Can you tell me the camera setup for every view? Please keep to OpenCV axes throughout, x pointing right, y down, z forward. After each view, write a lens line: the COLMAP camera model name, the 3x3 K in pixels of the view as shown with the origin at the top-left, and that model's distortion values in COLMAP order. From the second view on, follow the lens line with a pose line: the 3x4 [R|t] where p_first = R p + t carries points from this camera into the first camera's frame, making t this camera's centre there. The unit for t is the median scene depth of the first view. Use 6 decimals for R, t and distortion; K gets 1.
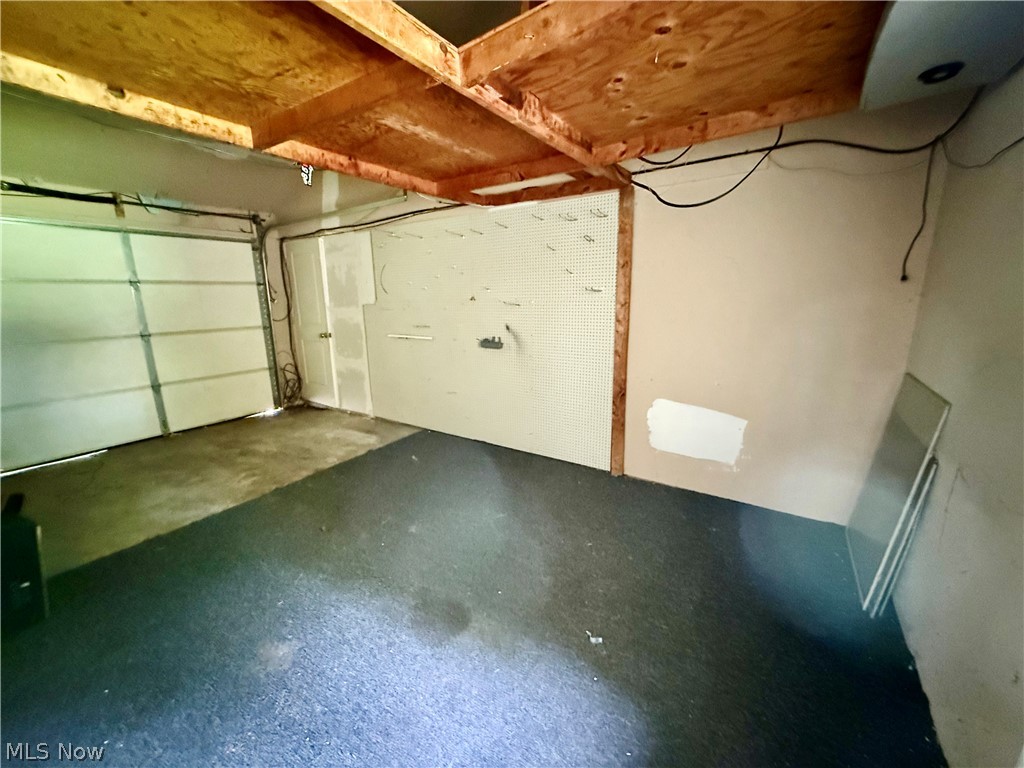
lens RADIAL K [[410.0, 0, 511.4], [0, 410.0, 386.1], [0, 0, 1]] dist [-0.000199, -0.000030]
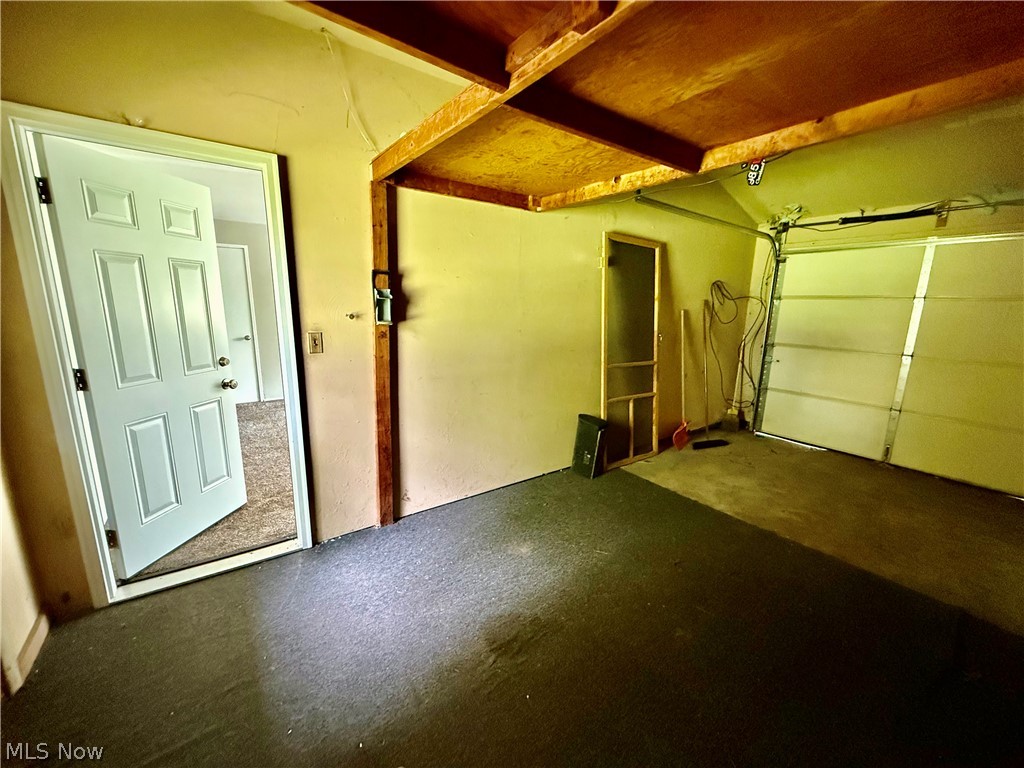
lens RADIAL K [[410.0, 0, 511.4], [0, 410.0, 386.1], [0, 0, 1]] dist [-0.000199, -0.000030]
pose [[-0.353537, 0.194152, -0.915050, 0.382762], [-0.222494, 0.932695, 0.283858, -0.172253], [0.908575, 0.303948, -0.286545, 0.669370]]
